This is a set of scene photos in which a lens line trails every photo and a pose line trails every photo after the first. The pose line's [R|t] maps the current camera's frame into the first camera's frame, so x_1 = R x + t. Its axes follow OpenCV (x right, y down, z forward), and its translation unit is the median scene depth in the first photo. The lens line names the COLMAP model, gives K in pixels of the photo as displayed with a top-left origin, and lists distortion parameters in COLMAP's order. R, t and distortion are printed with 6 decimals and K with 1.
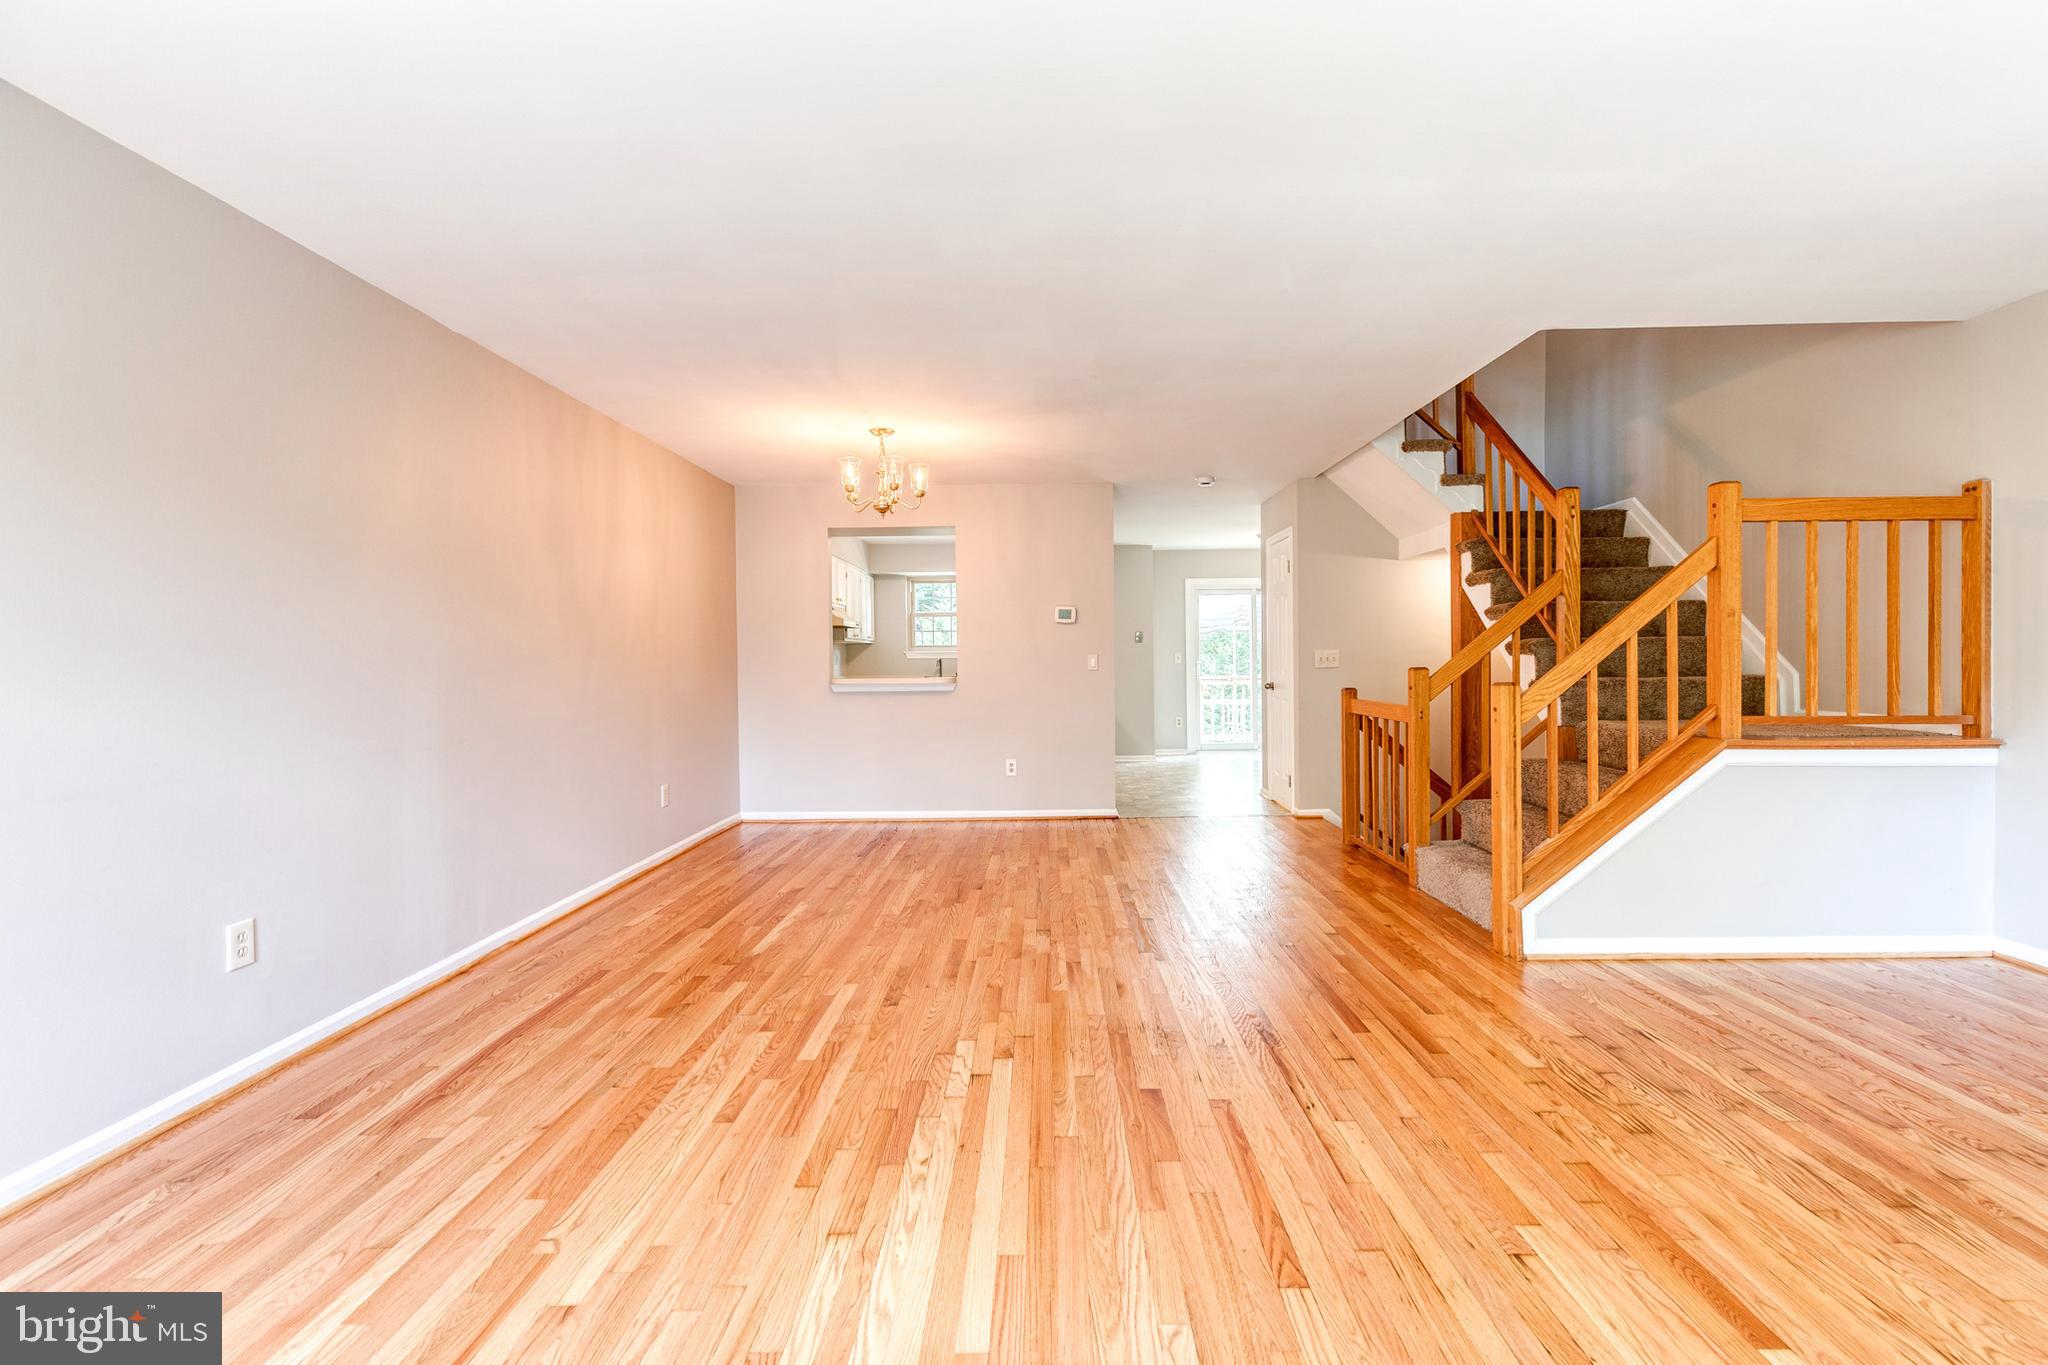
lens RADIAL K [[925.0, 0, 1032.9], [0, 925.0, 658.6], [0, 0, 1]] dist [0.005956, -0.000420]
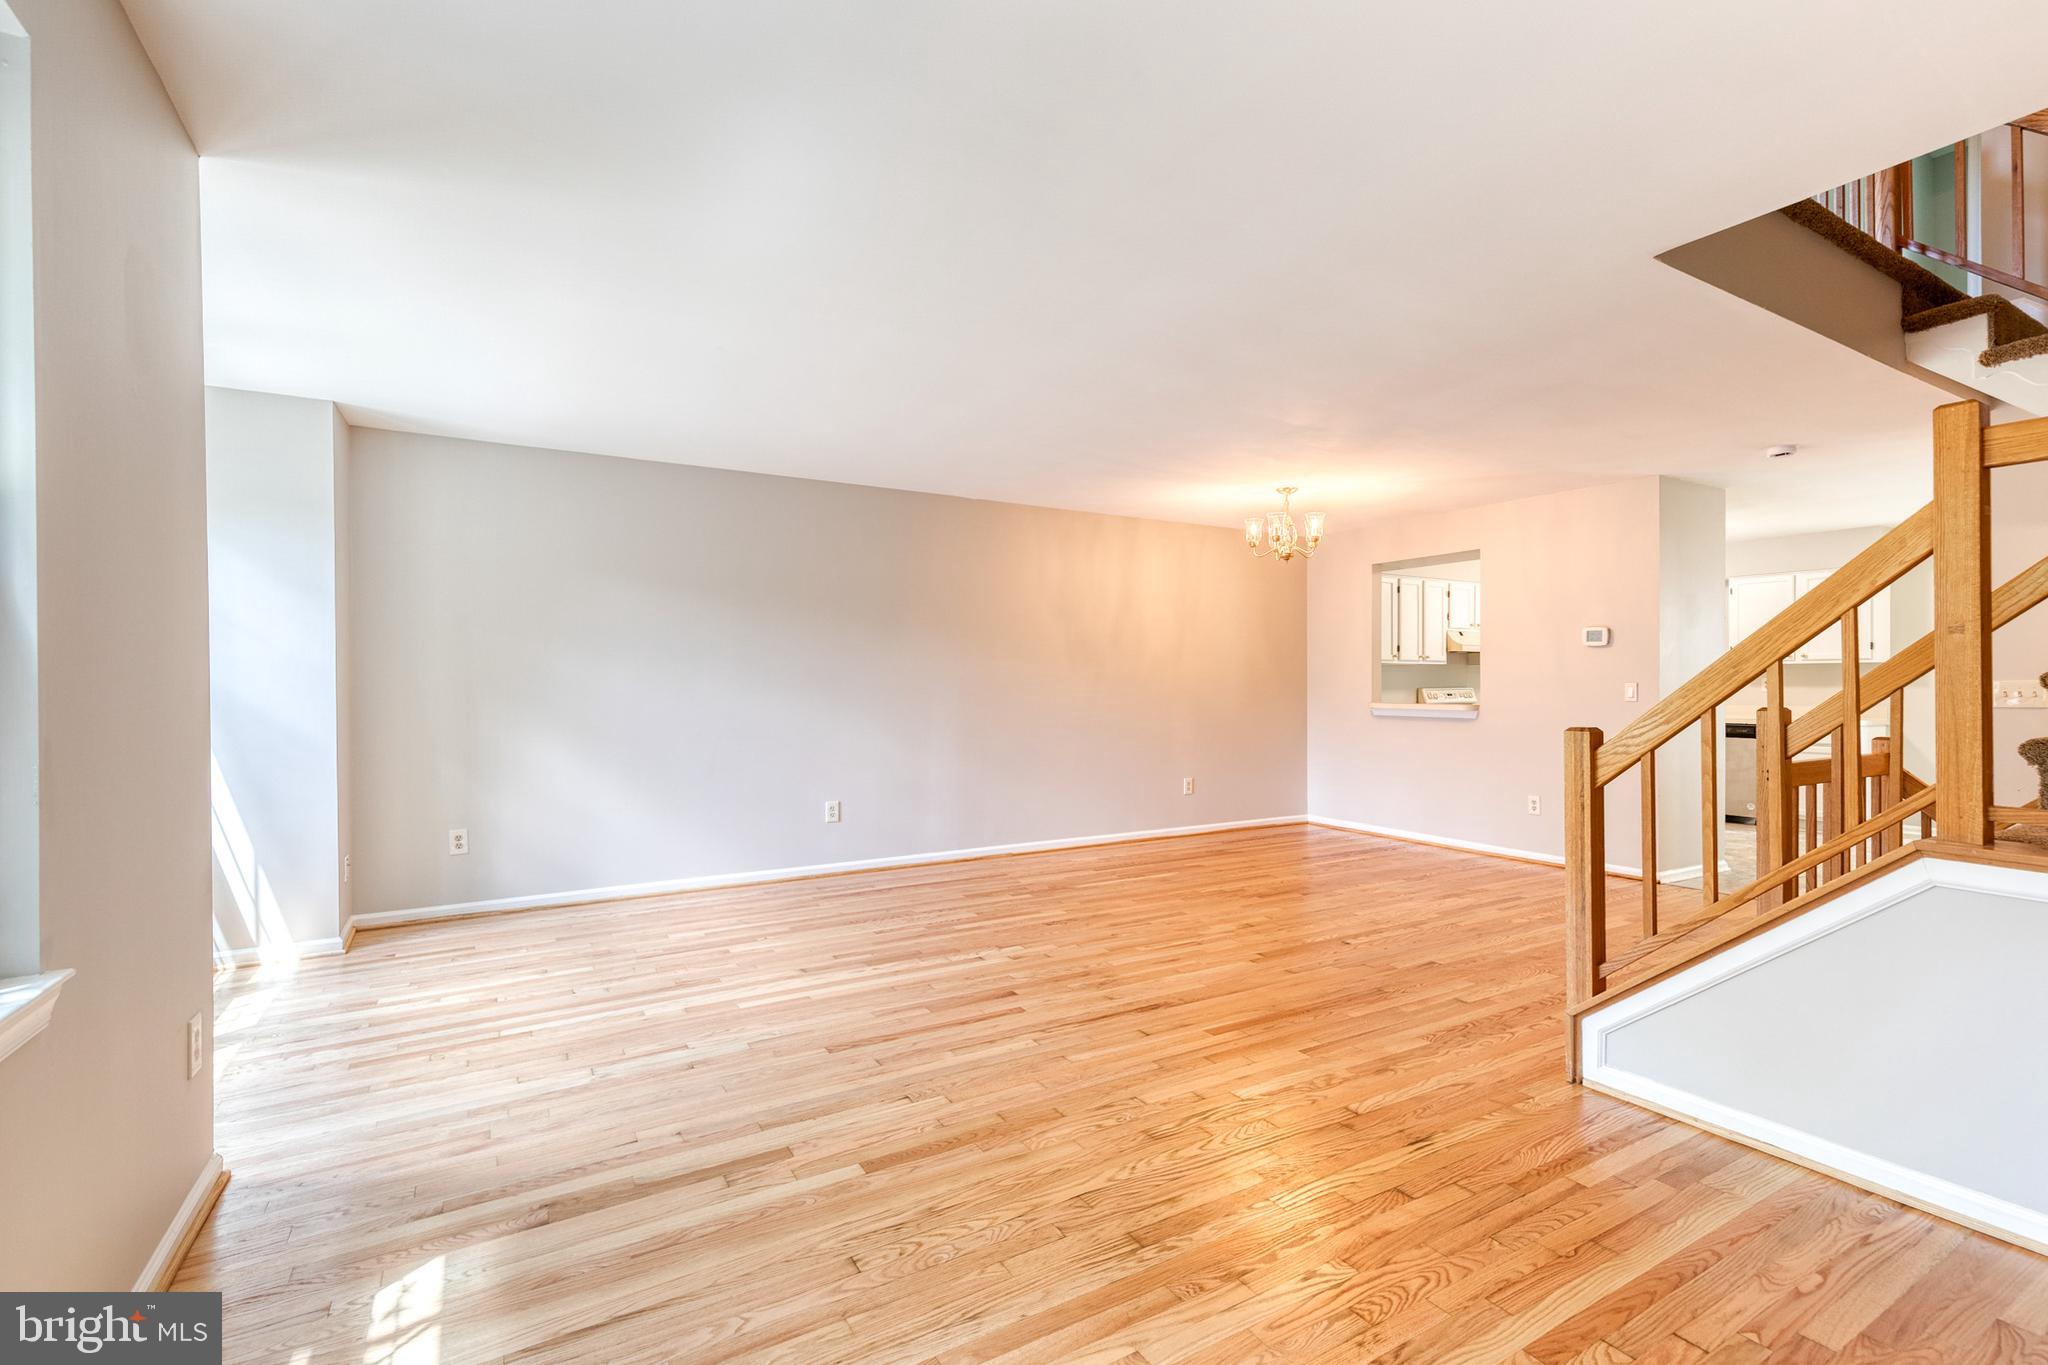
lens RADIAL K [[914.2, 0, 1040.7], [0, 914.2, 682.9], [0, 0, 1]] dist [0.000080, -0.000039]
pose [[0.523290, 0.011052, -0.852083, 0.913559], [-0.006230, 0.999939, 0.009144, -0.016327], [0.852132, 0.000523, 0.523327, 0.203944]]
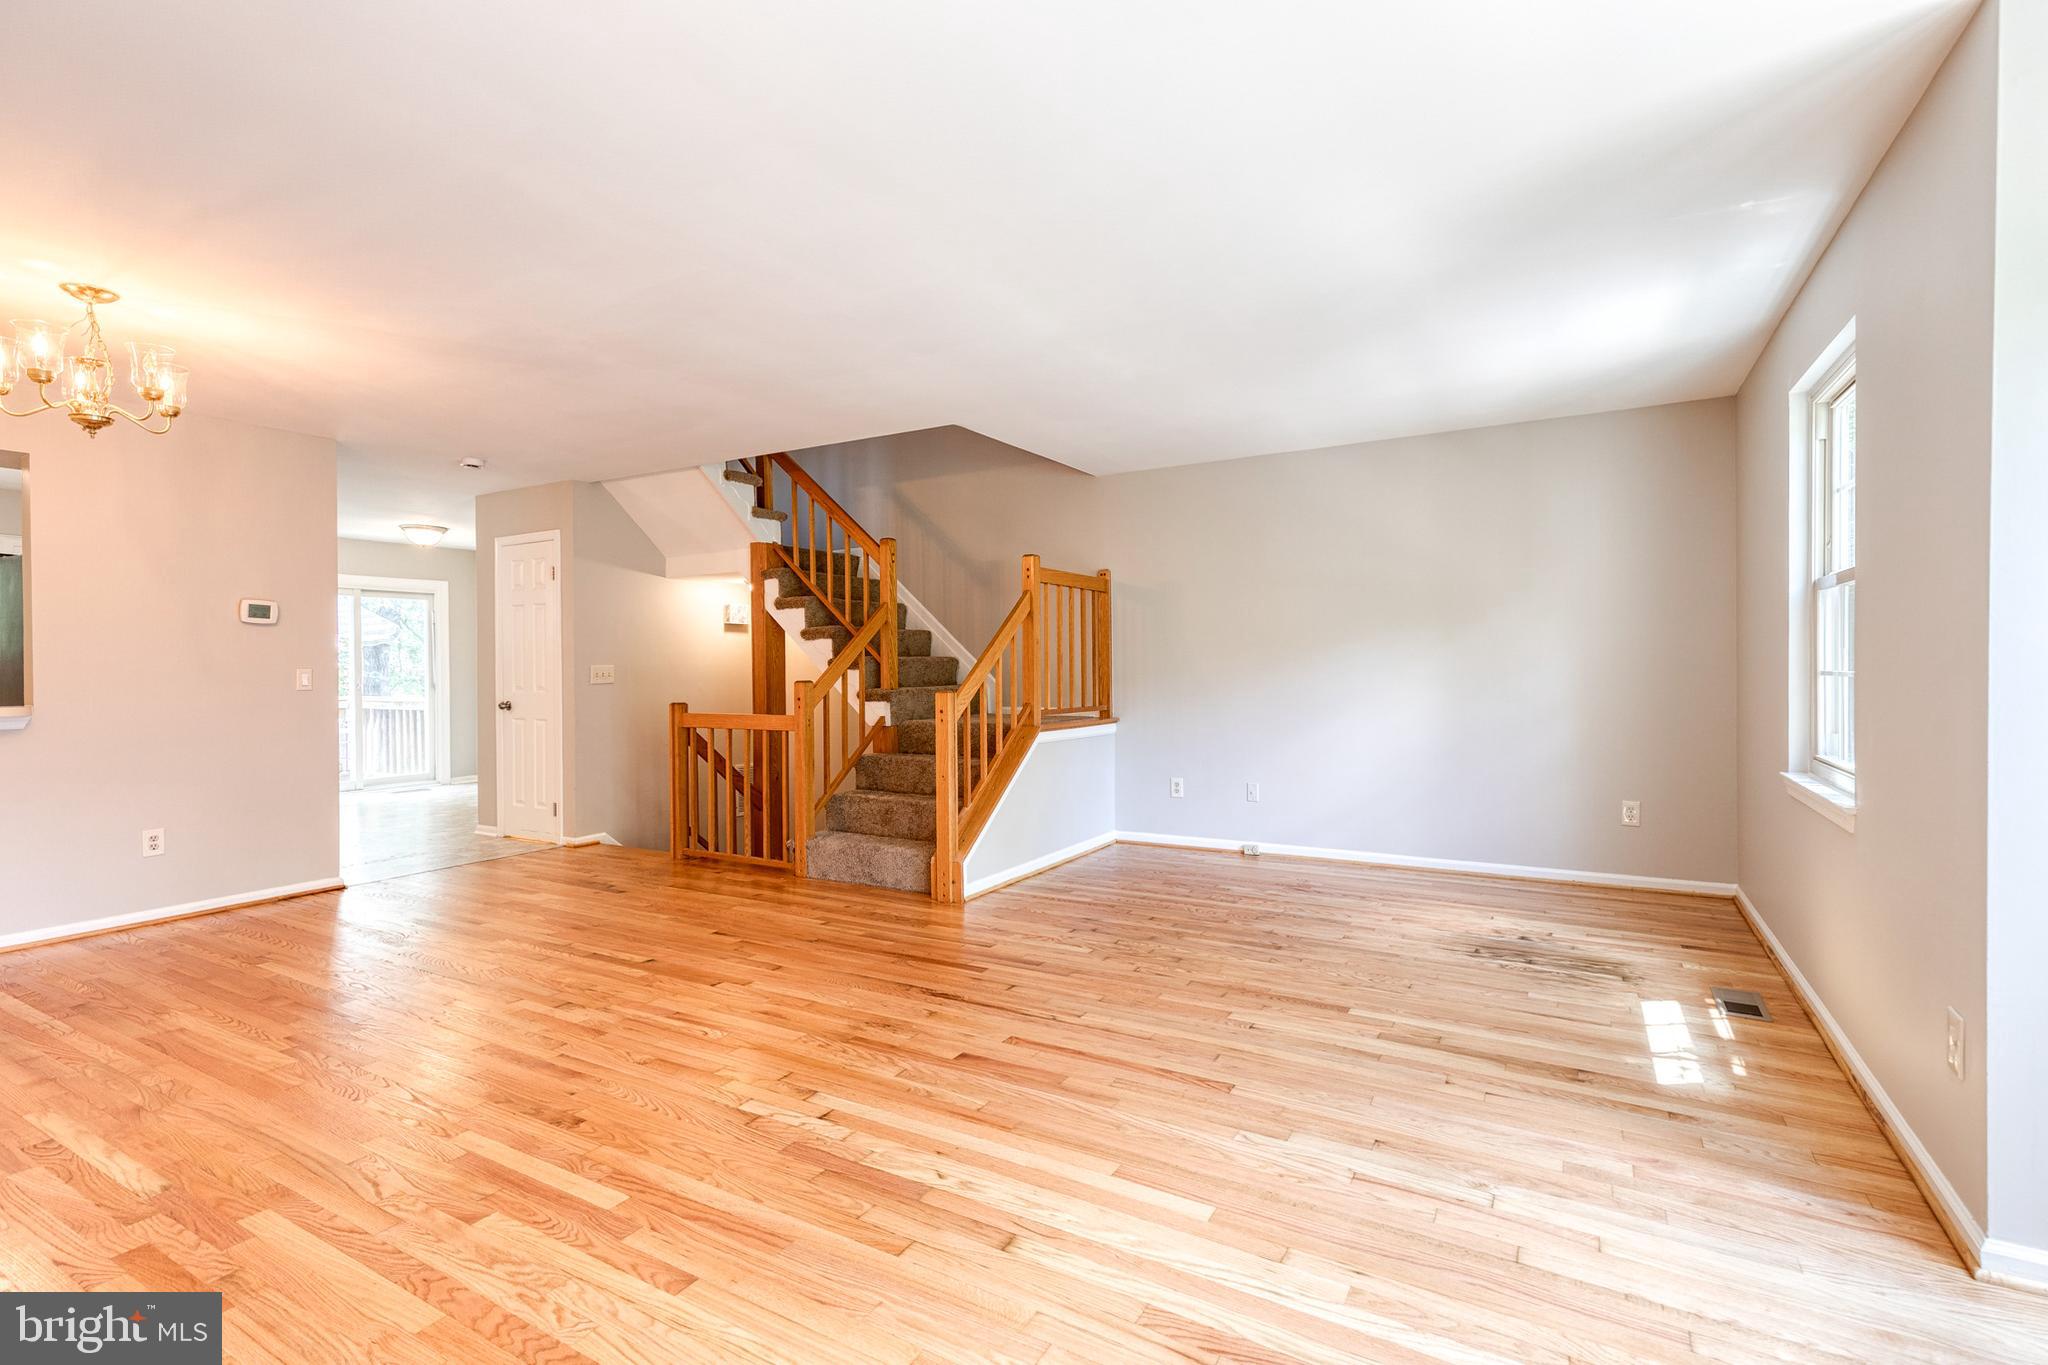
lens RADIAL K [[942.2, 0, 1044.2], [0, 942.2, 664.1], [0, 0, 1]] dist [0.011533, -0.000489]
pose [[0.488595, 0.008489, 0.872470, -0.559379], [0.003898, 0.999921, -0.011912, 0.005057], [-0.872502, 0.009221, 0.488523, 0.239231]]
